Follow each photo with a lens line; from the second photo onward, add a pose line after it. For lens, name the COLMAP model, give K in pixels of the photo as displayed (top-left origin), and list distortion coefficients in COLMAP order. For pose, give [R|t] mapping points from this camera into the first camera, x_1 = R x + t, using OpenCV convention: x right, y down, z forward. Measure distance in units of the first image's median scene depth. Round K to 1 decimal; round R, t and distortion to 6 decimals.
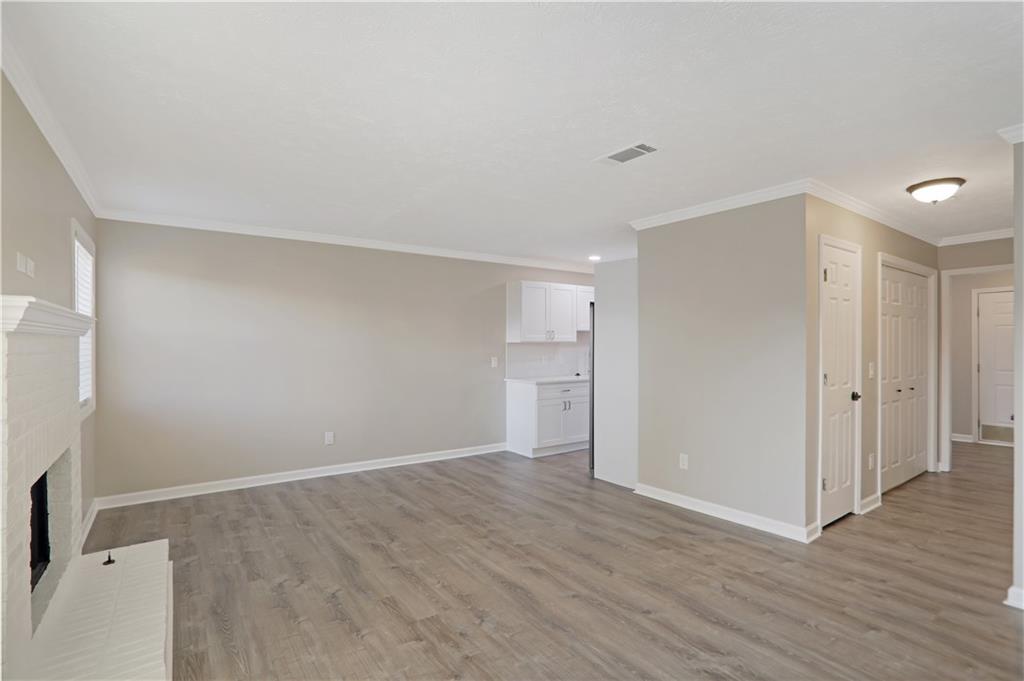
lens RADIAL K [[516.0, 0, 522.2], [0, 516.0, 337.8], [0, 0, 1]] dist [-0.087763, 0.058749]
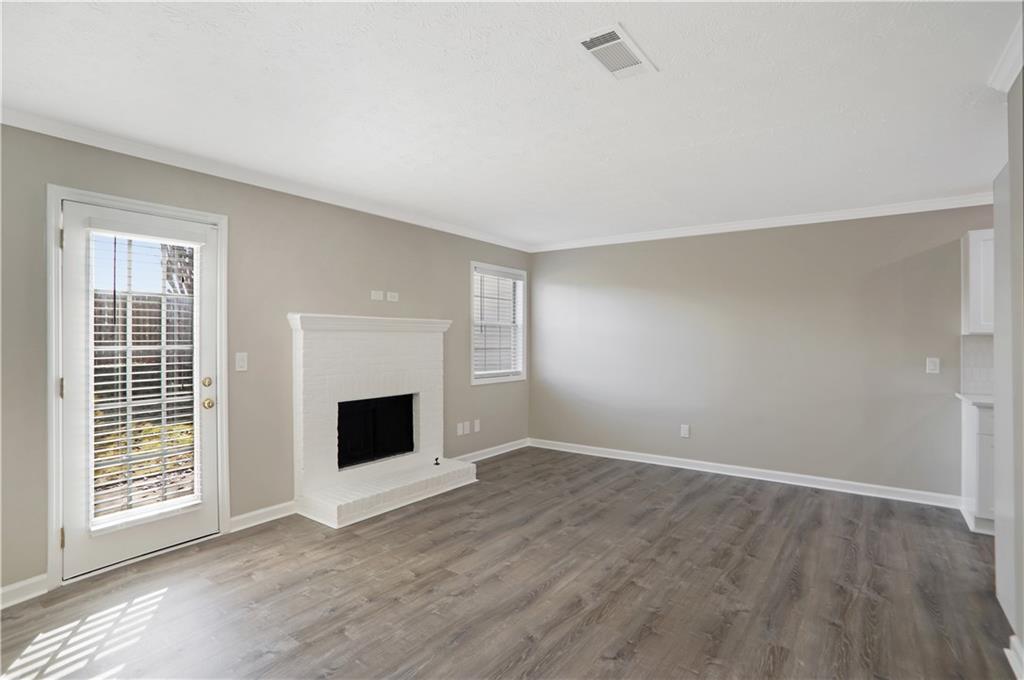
lens RADIAL K [[516.0, 0, 522.2], [0, 516.0, 337.3], [0, 0, 1]] dist [-0.087763, 0.058749]
pose [[0.311976, 0.004955, -0.950077, 0.666279], [-0.001724, 0.999988, 0.004650, 0.017630], [0.950089, 0.000188, 0.311980, 0.565982]]
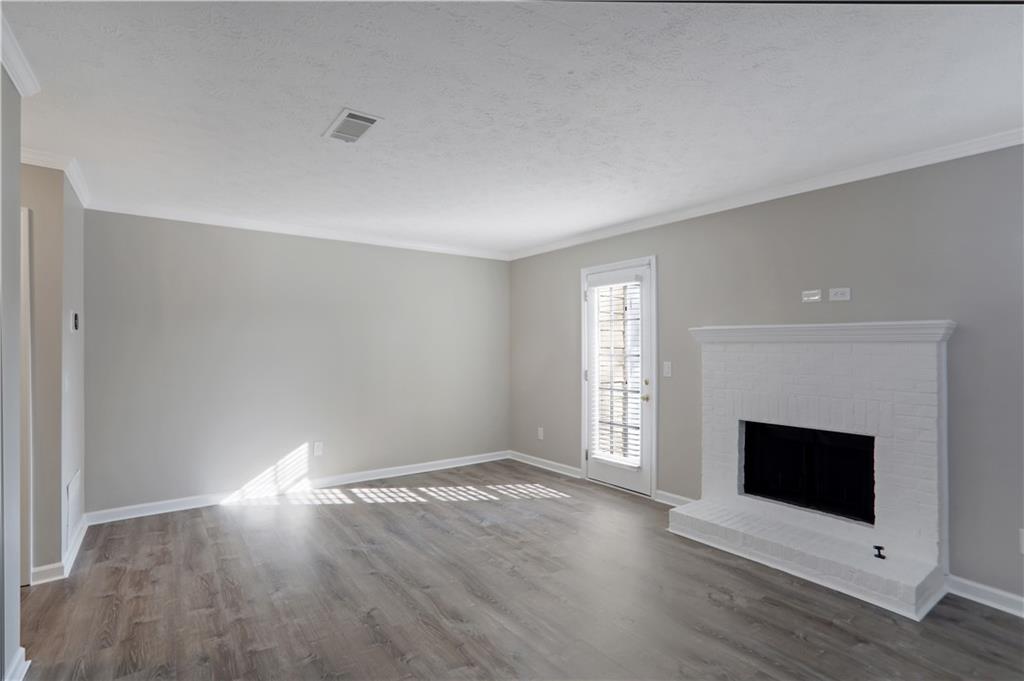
lens RADIAL K [[504.2, 0, 508.5], [0, 504.2, 358.1], [0, 0, 1]] dist [0.000903, 0.000601]
pose [[-0.999856, 0.007423, 0.015274, -0.064810], [0.007809, 0.999647, 0.025388, 0.010208], [-0.015080, 0.025503, -0.999561, 1.558643]]
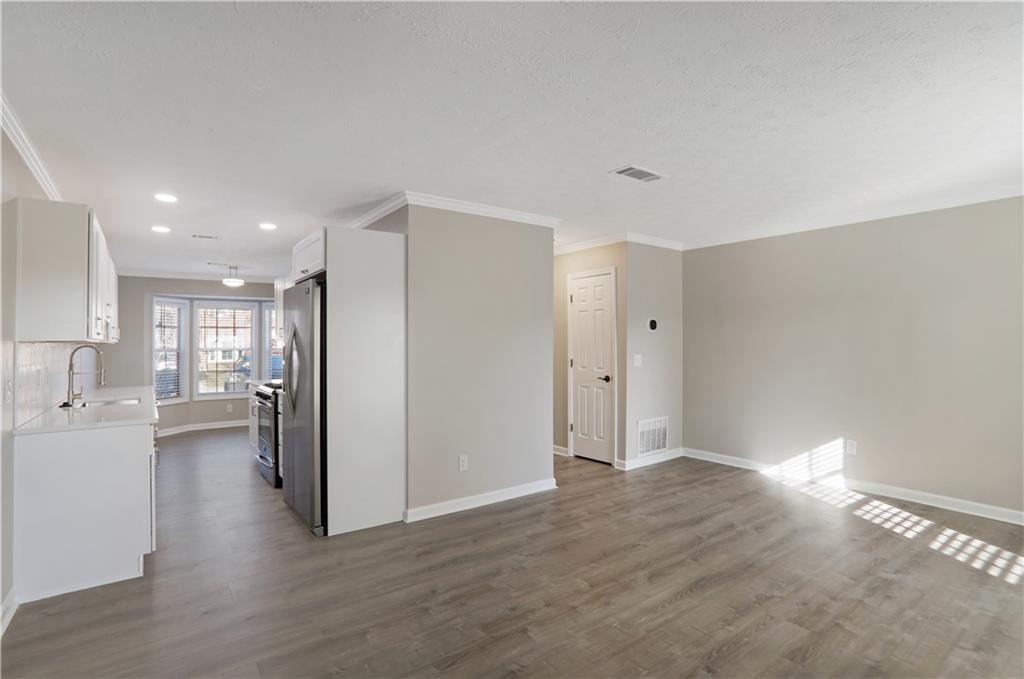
lens RADIAL K [[516.0, 0, 522.2], [0, 516.0, 336.8], [0, 0, 1]] dist [-0.087763, 0.058749]
pose [[-0.038540, 0.015278, 0.999140, -0.782855], [-0.000685, 0.999882, -0.015316, 0.023280], [-0.999257, -0.001275, -0.038525, 1.100344]]
